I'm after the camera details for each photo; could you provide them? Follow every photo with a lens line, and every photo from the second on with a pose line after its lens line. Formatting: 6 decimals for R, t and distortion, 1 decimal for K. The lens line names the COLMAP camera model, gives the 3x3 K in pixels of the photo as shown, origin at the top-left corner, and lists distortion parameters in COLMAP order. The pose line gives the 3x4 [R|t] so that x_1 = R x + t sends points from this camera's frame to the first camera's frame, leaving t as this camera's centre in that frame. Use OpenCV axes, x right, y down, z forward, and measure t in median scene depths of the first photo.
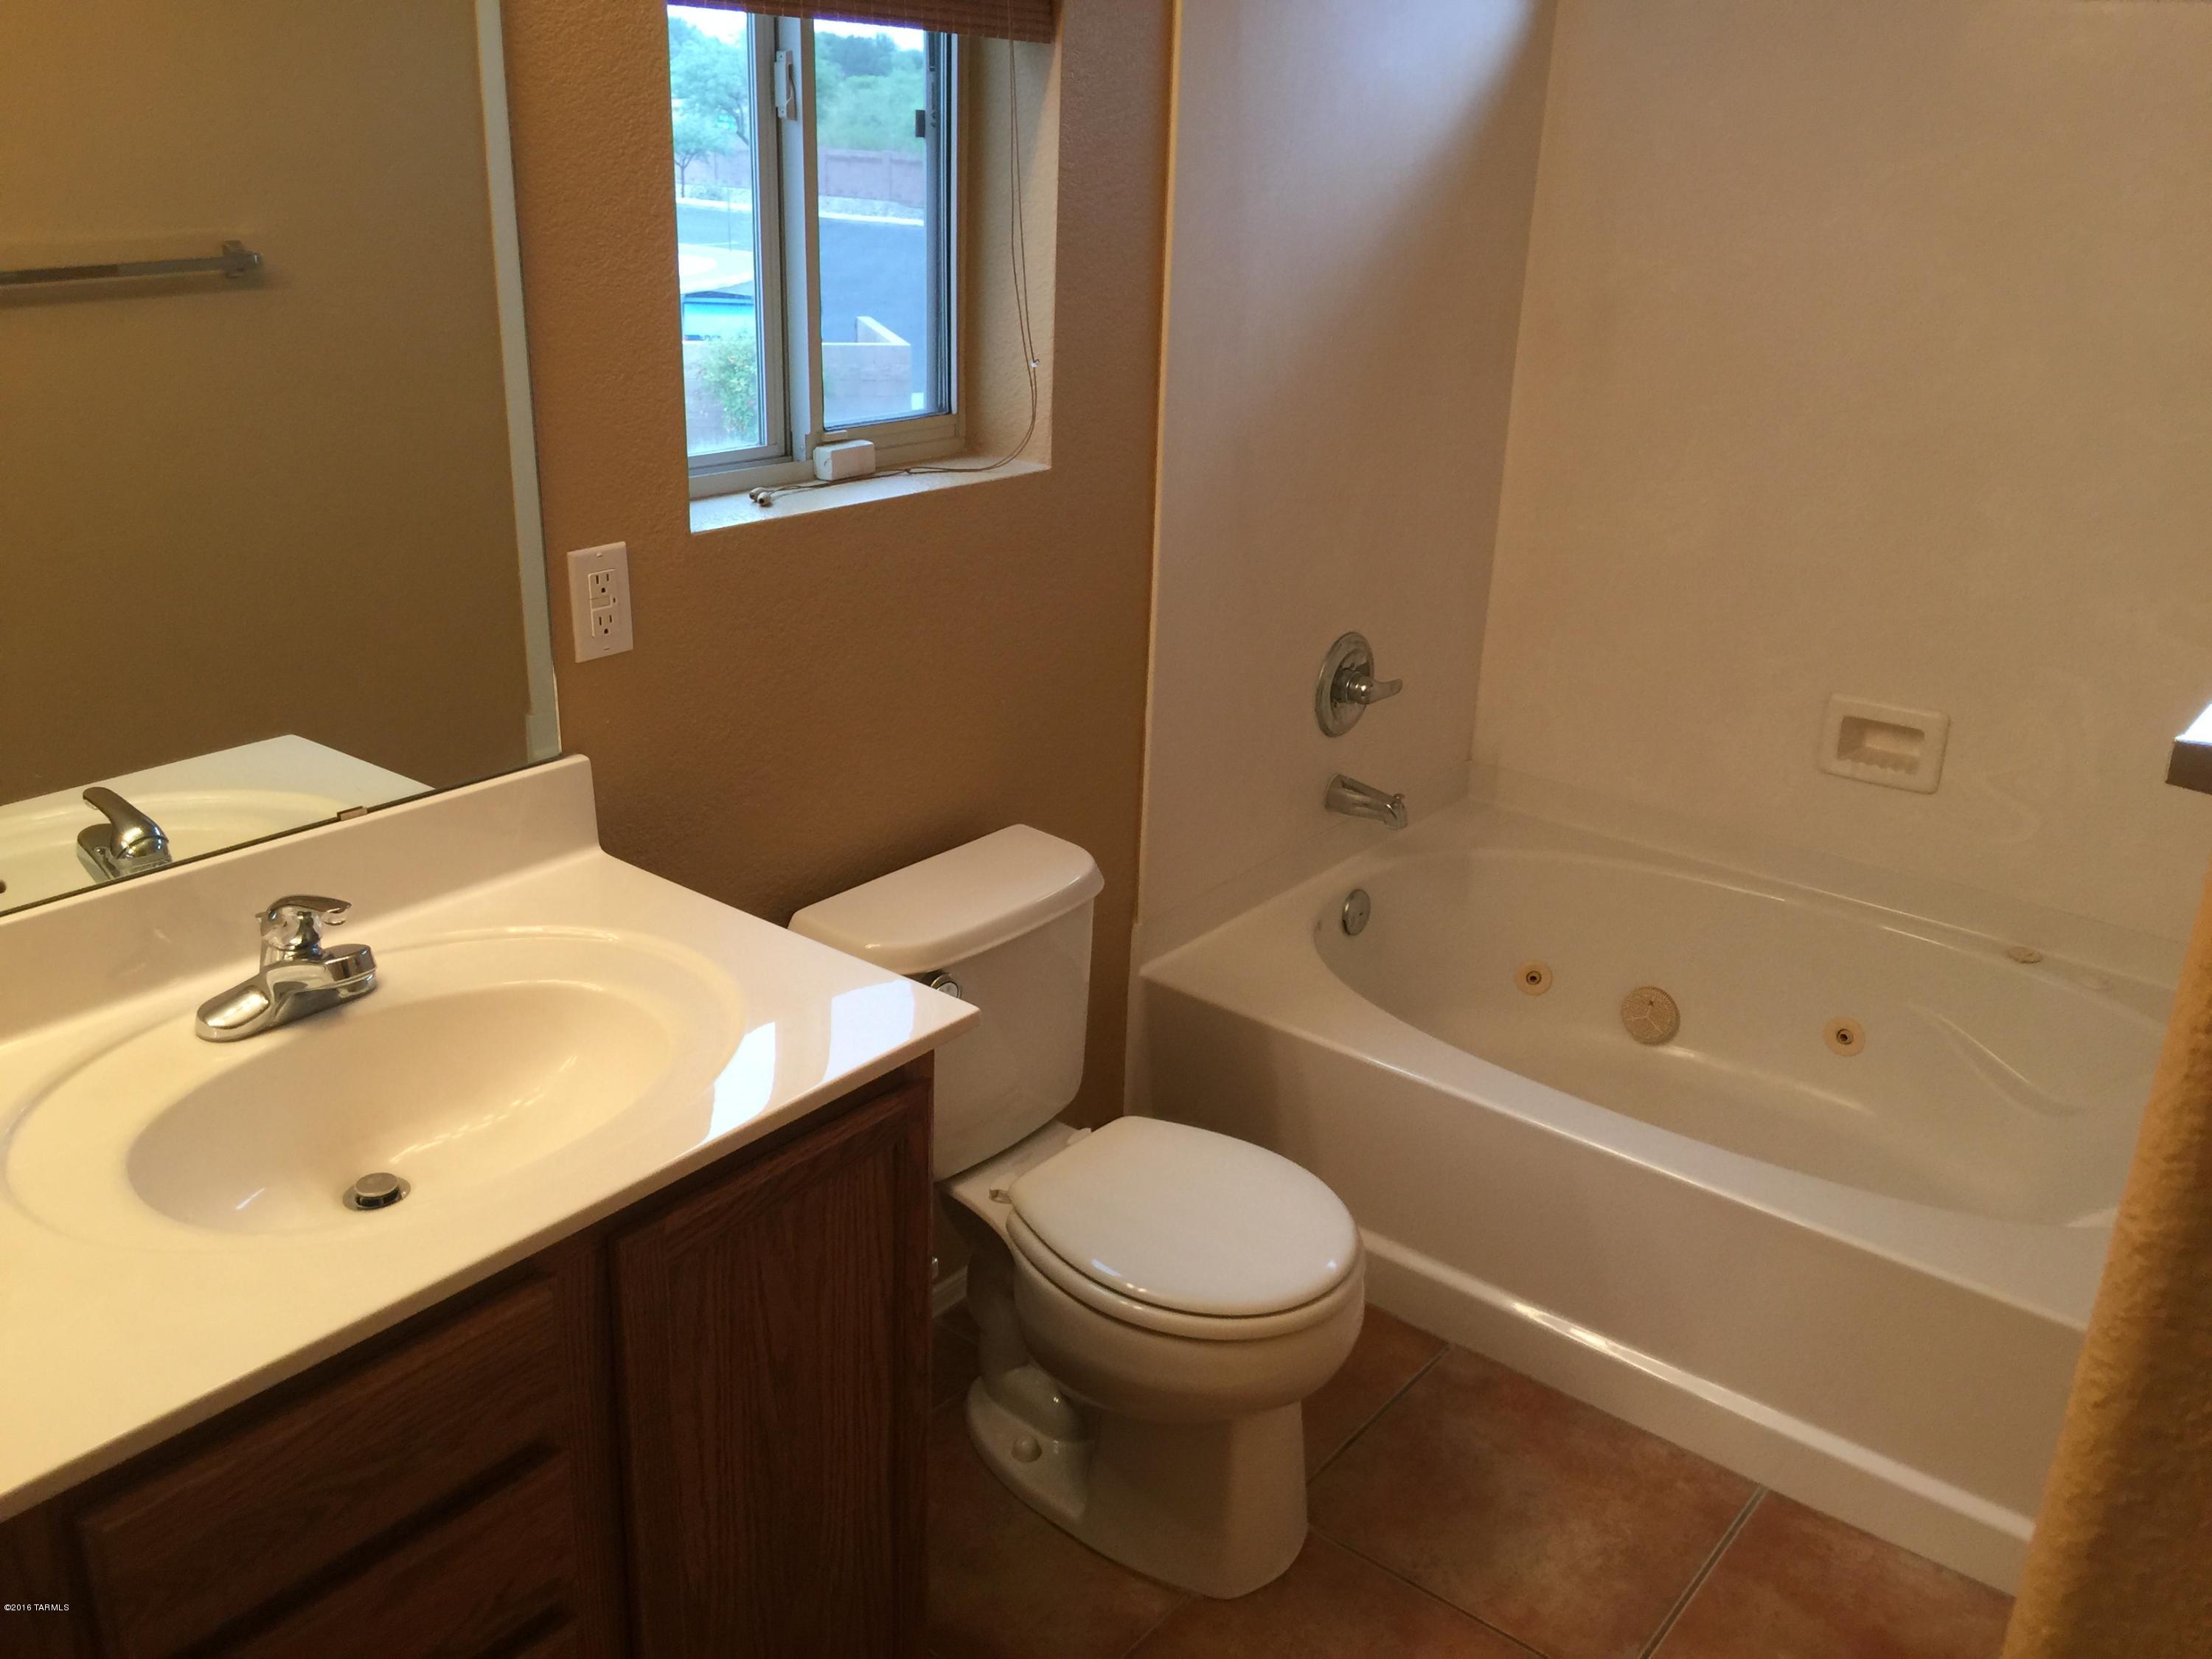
lens RADIAL K [[1890.0, 0, 1093.1], [0, 1890.0, 824.0], [0, 0, 1]] dist [0.066486, -0.117672]
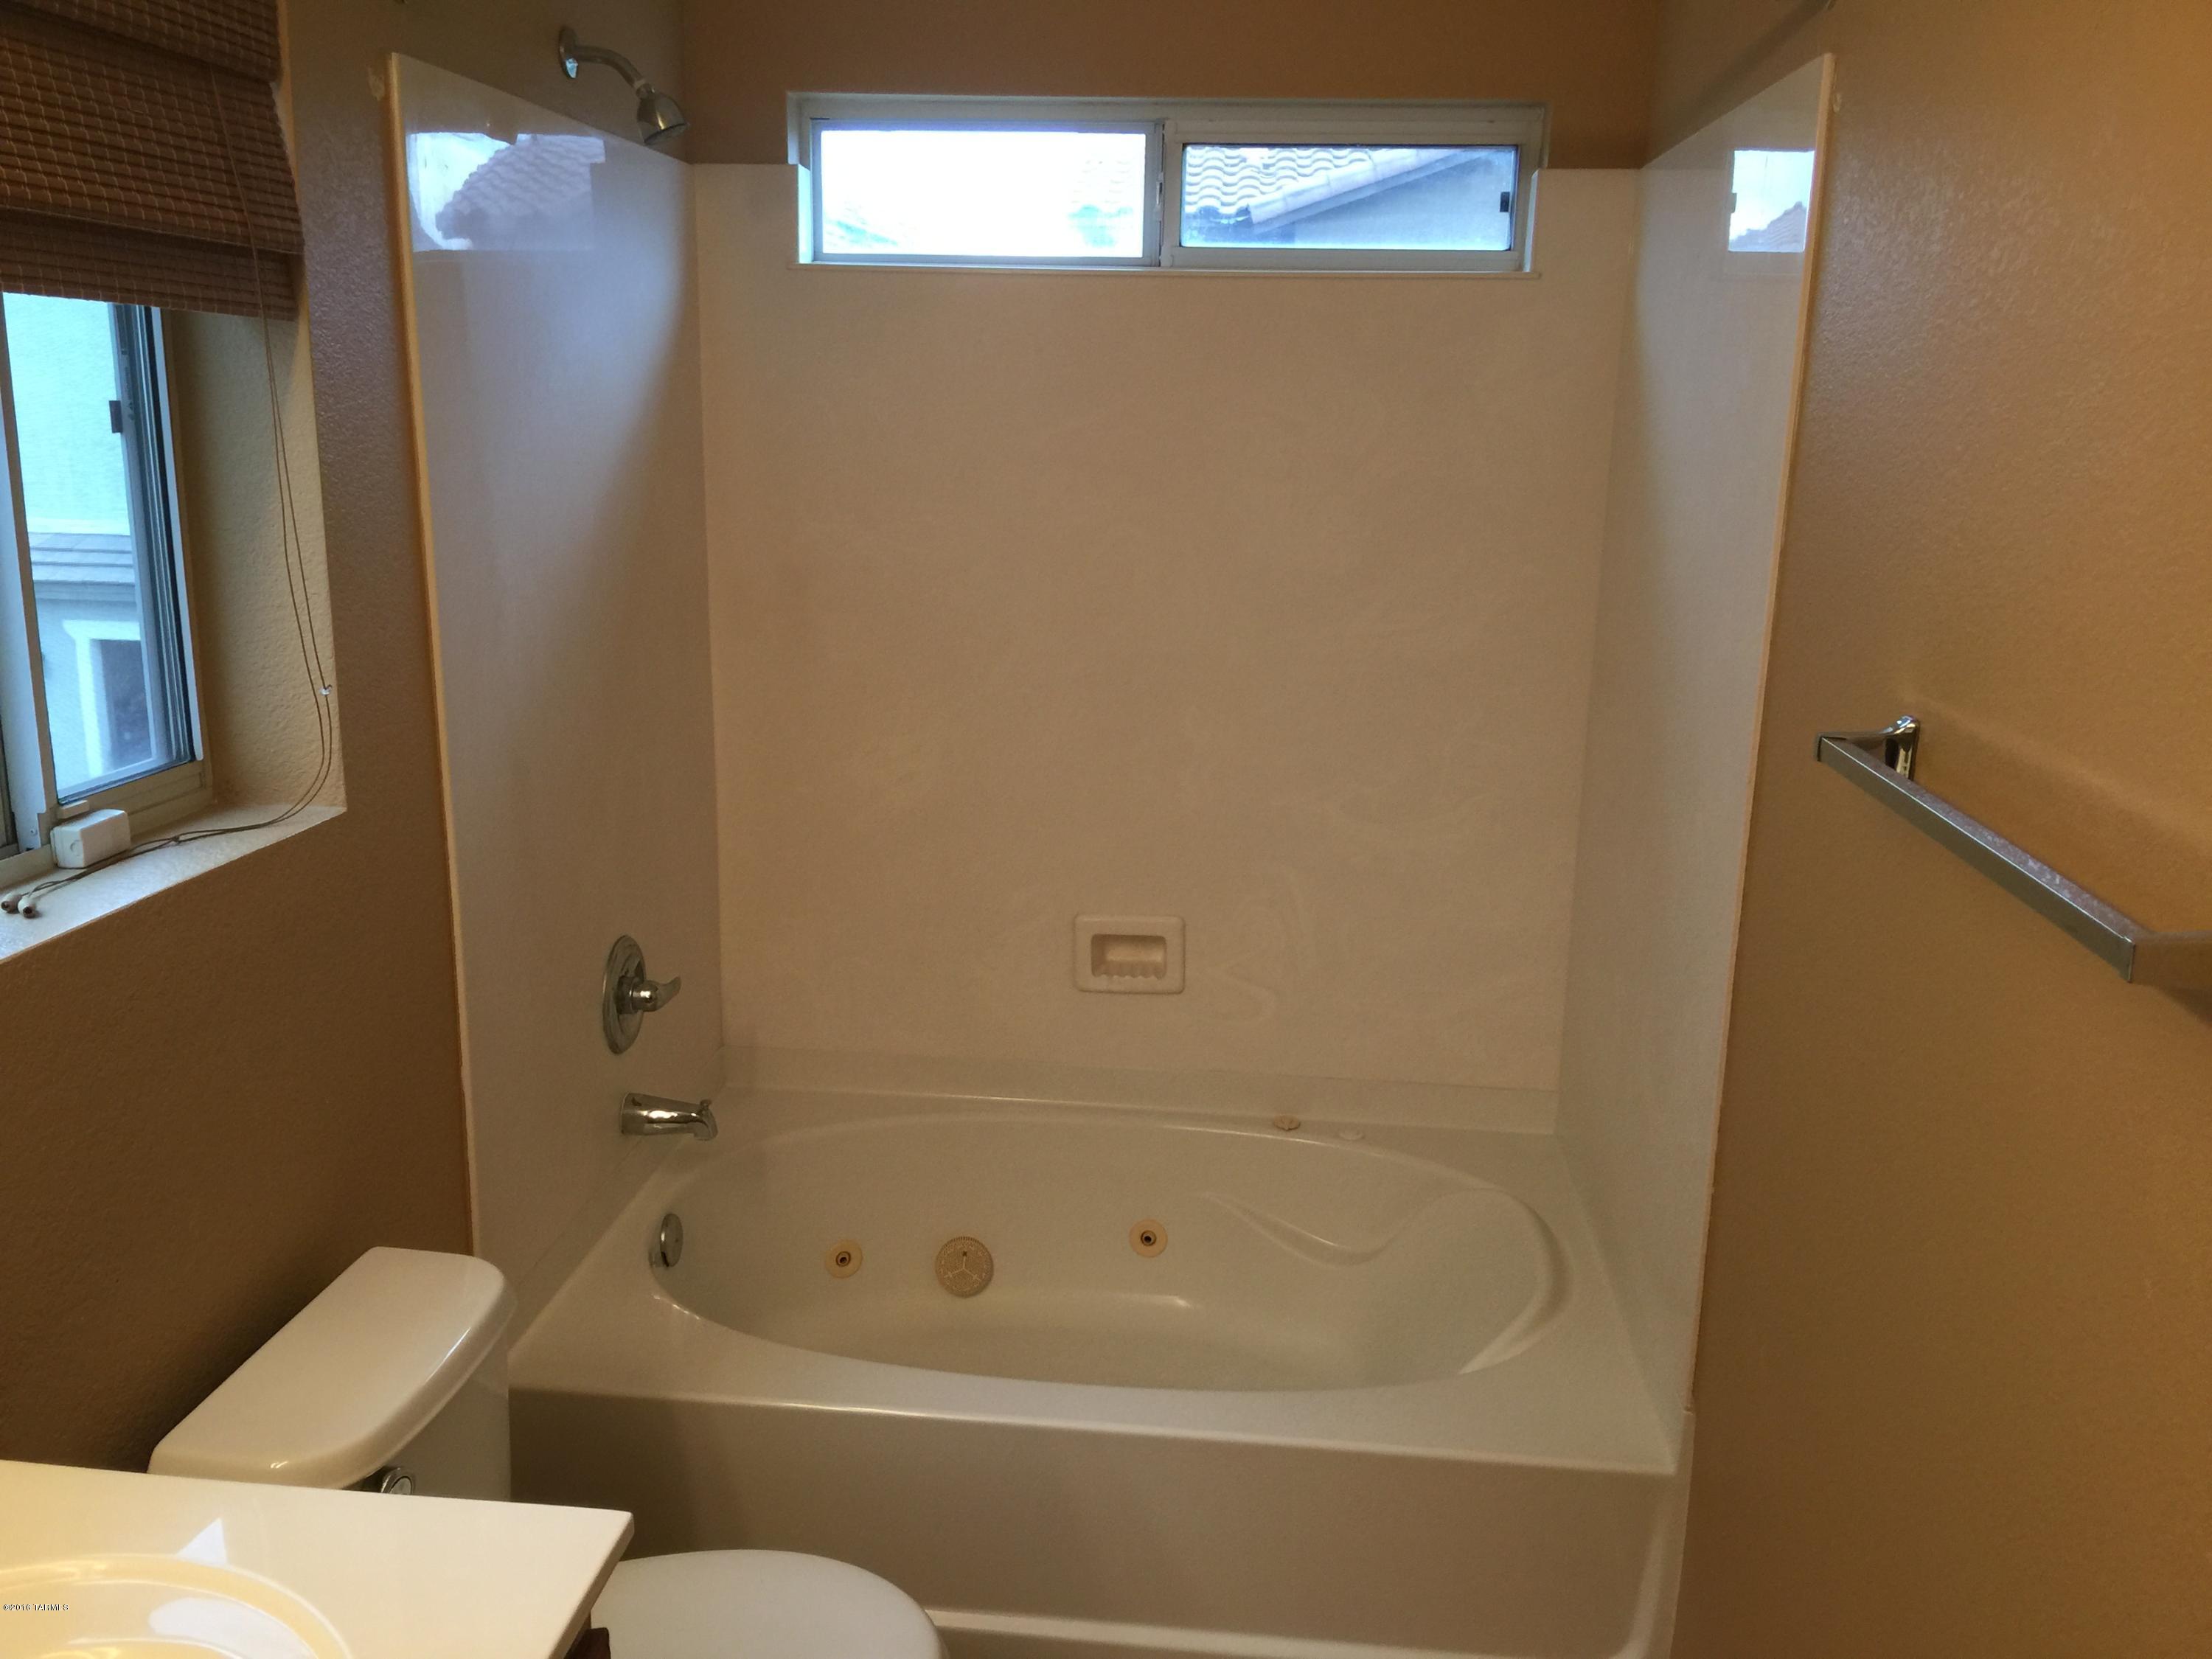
lens RADIAL K [[1890.0, 0, 1093.1], [0, 1890.0, 824.0], [0, 0, 1]] dist [0.066486, -0.117672]
pose [[0.843867, -0.140522, 0.517825, -0.138952], [0.205169, 0.976261, -0.069423, -0.044976], [-0.495777, 0.164825, 0.852665, 0.103751]]
